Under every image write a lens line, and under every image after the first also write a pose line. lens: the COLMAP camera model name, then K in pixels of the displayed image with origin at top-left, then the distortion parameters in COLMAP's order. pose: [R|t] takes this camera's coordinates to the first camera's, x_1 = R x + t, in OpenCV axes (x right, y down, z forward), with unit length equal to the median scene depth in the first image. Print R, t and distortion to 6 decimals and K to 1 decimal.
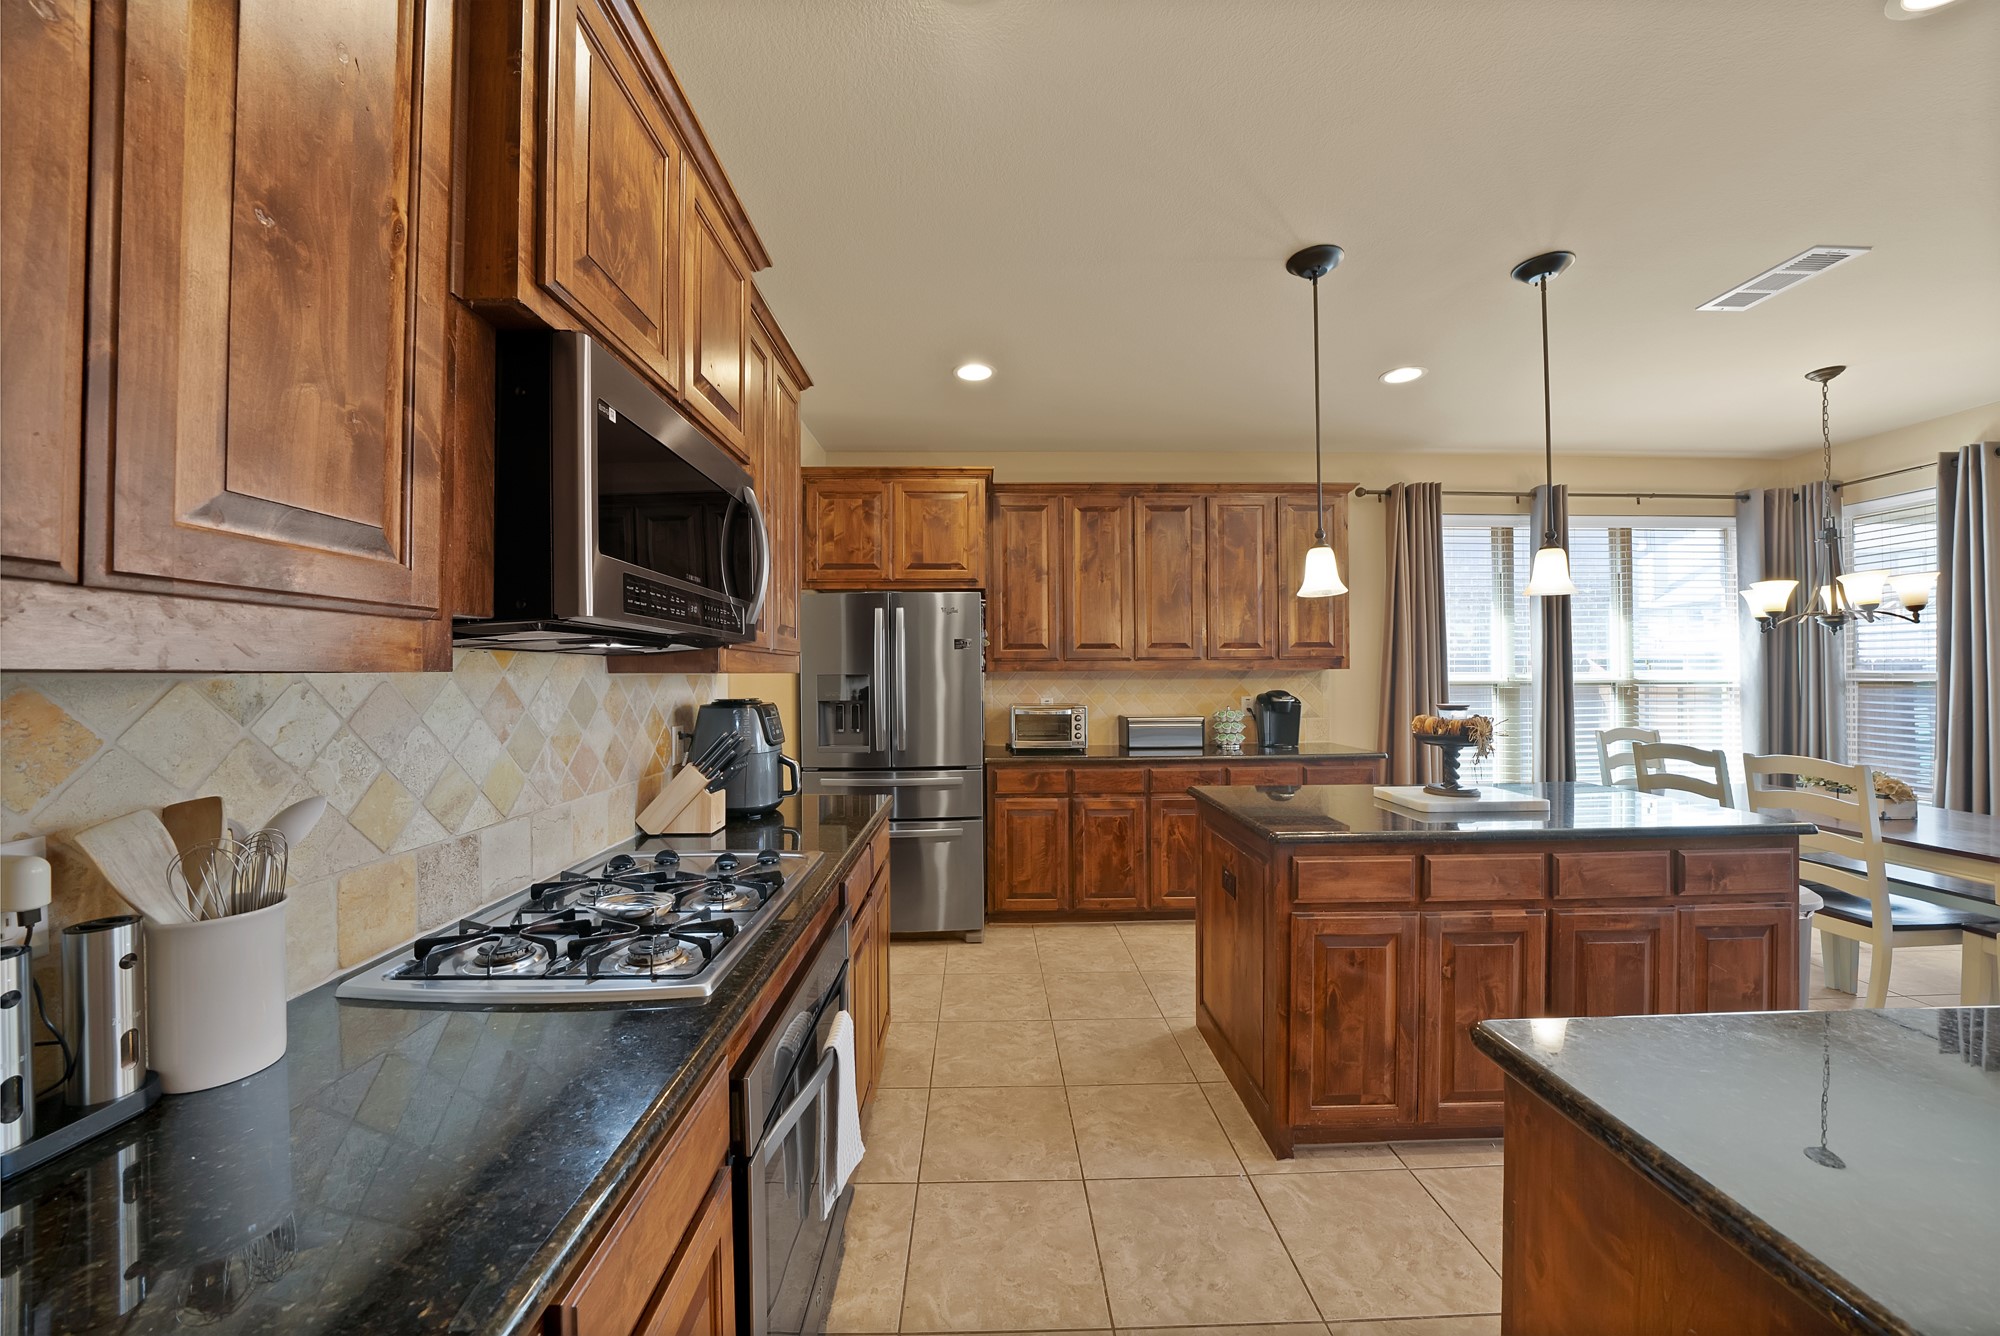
lens RADIAL K [[711.9, 0, 992.8], [0, 711.9, 680.0], [0, 0, 1]] dist [-0.023266, 0.000040]
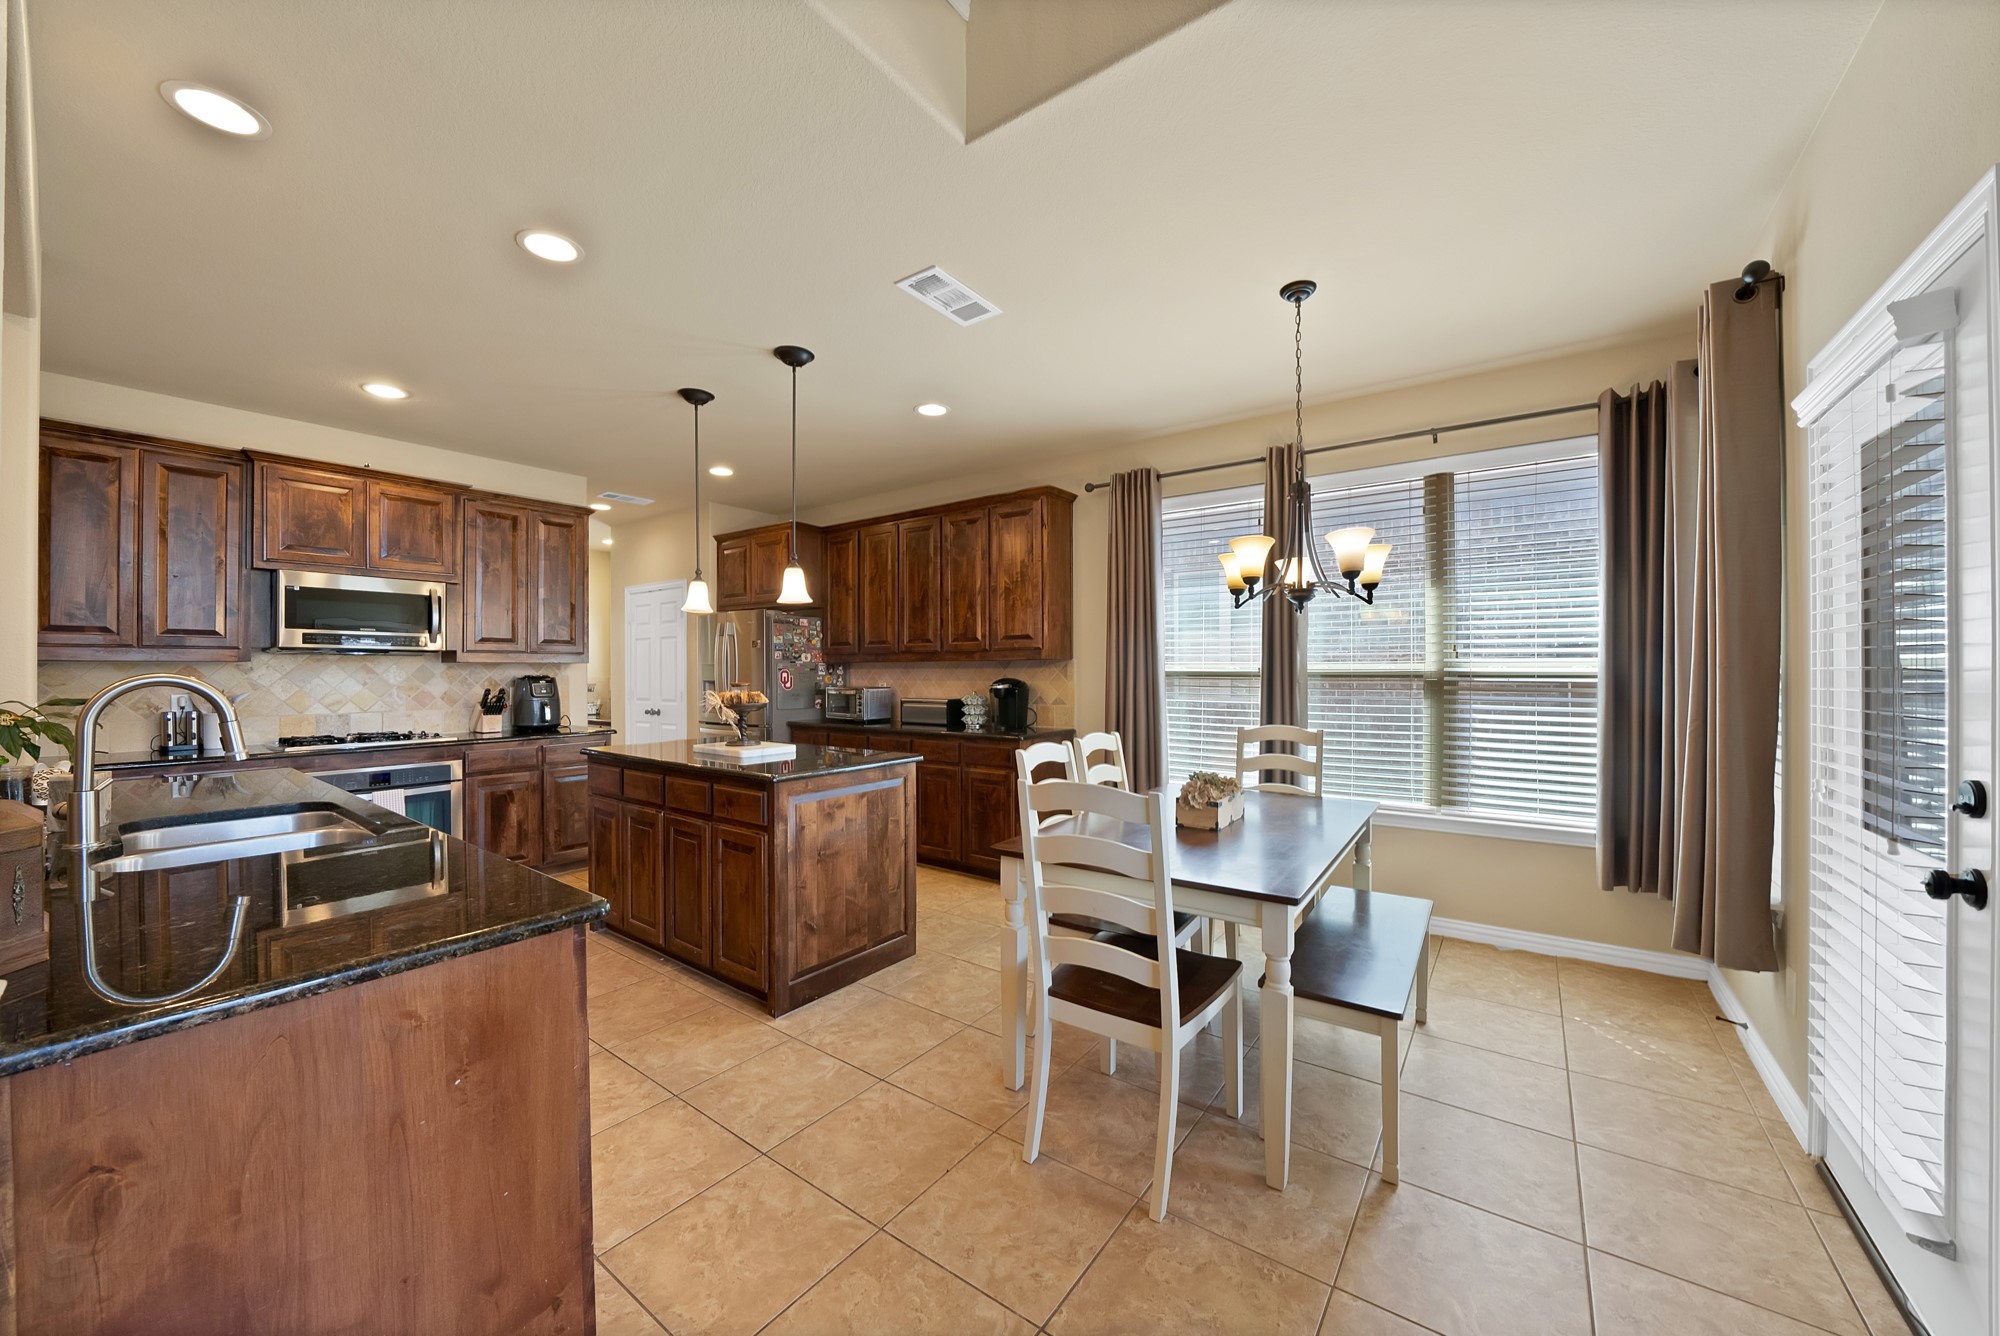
lens RADIAL K [[711.9, 0, 992.8], [0, 711.9, 680.0], [0, 0, 1]] dist [-0.023266, 0.000040]
pose [[0.794652, 0.011283, -0.606960, 1.243828], [-0.005820, 0.999923, 0.010968, 0.005677], [0.607037, -0.005184, 0.794657, 0.099724]]
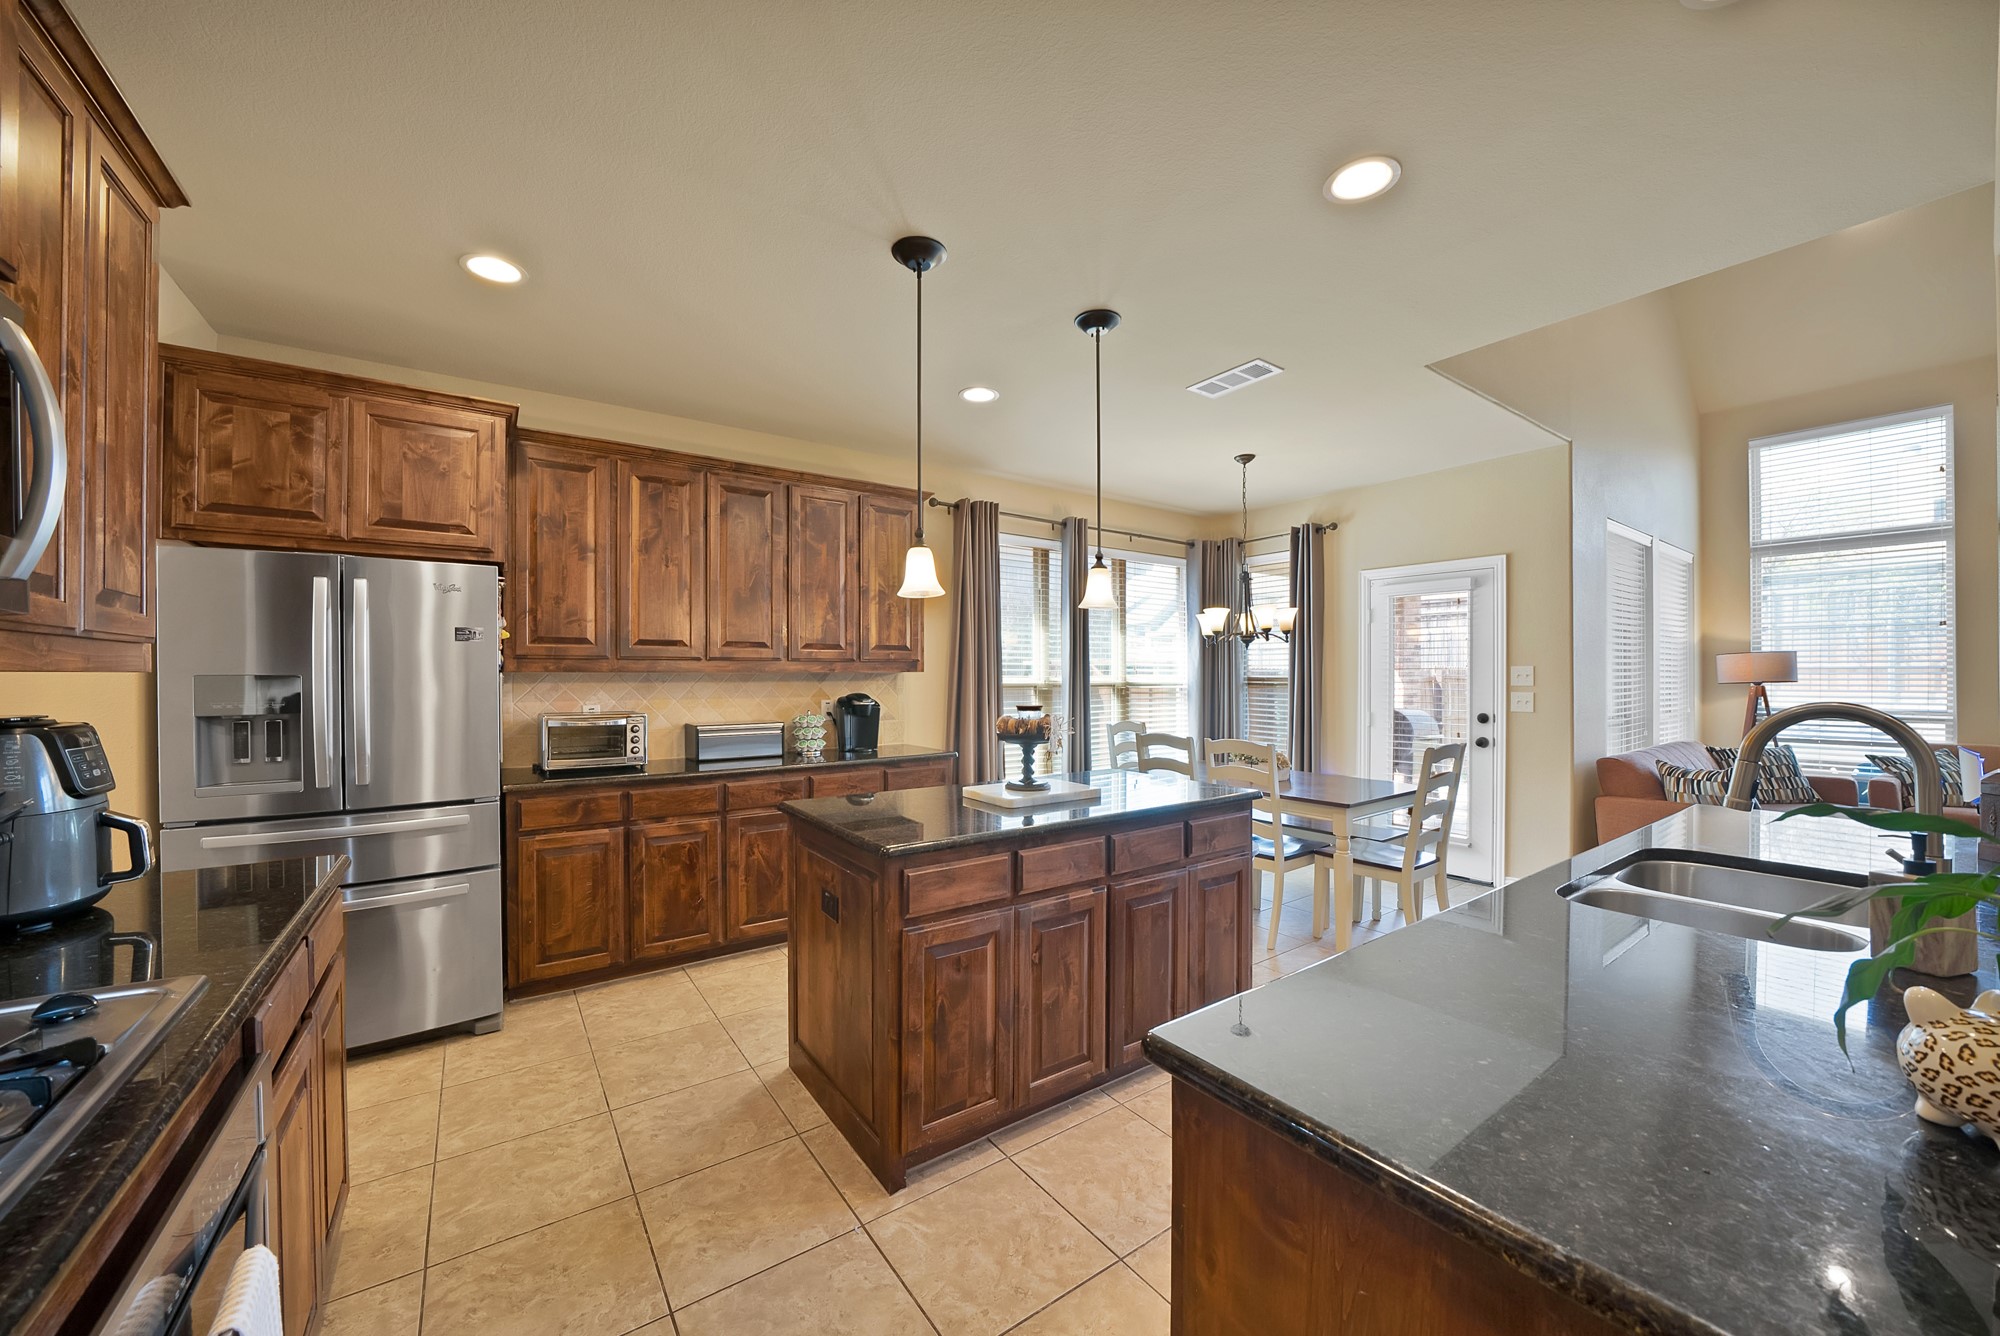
lens RADIAL K [[730.8, 0, 991.0], [0, 730.8, 680.0], [0, 0, 1]] dist [-0.024167, 0.002476]
pose [[0.826628, 0.001253, 0.562748, -0.016006], [0.000703, 0.999994, -0.003259, -0.000414], [-0.562749, 0.003089, 0.826622, 0.073913]]
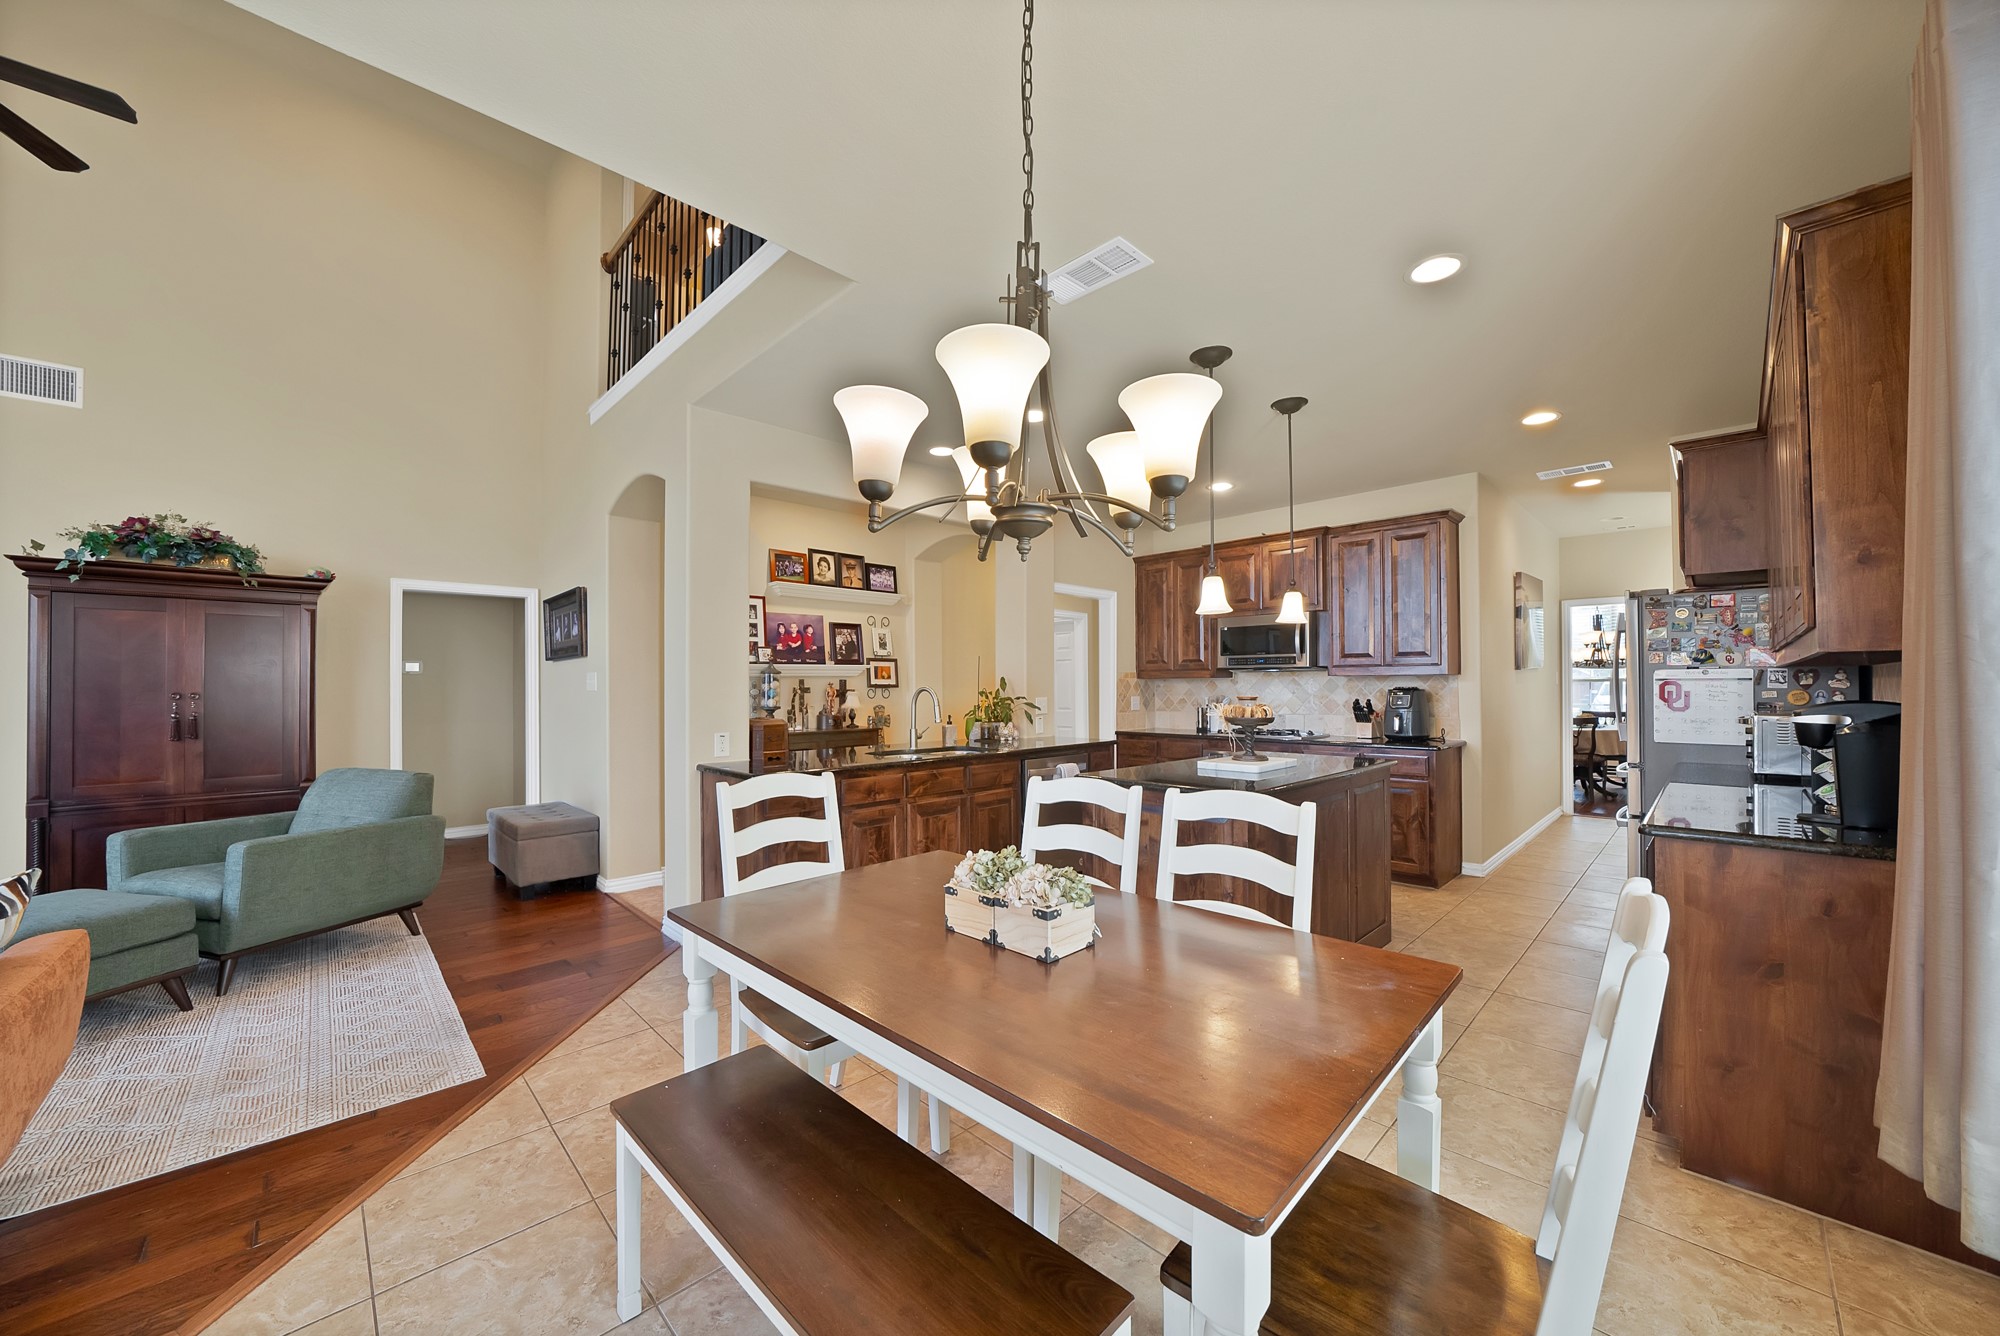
lens RADIAL K [[730.8, 0, 991.0], [0, 730.8, 680.0], [0, 0, 1]] dist [-0.024167, 0.002476]
pose [[-0.729196, 0.004085, -0.684292, 1.293738], [0.005144, 0.999987, 0.000487, -0.001169], [0.684285, -0.003165, -0.729208, 1.036853]]
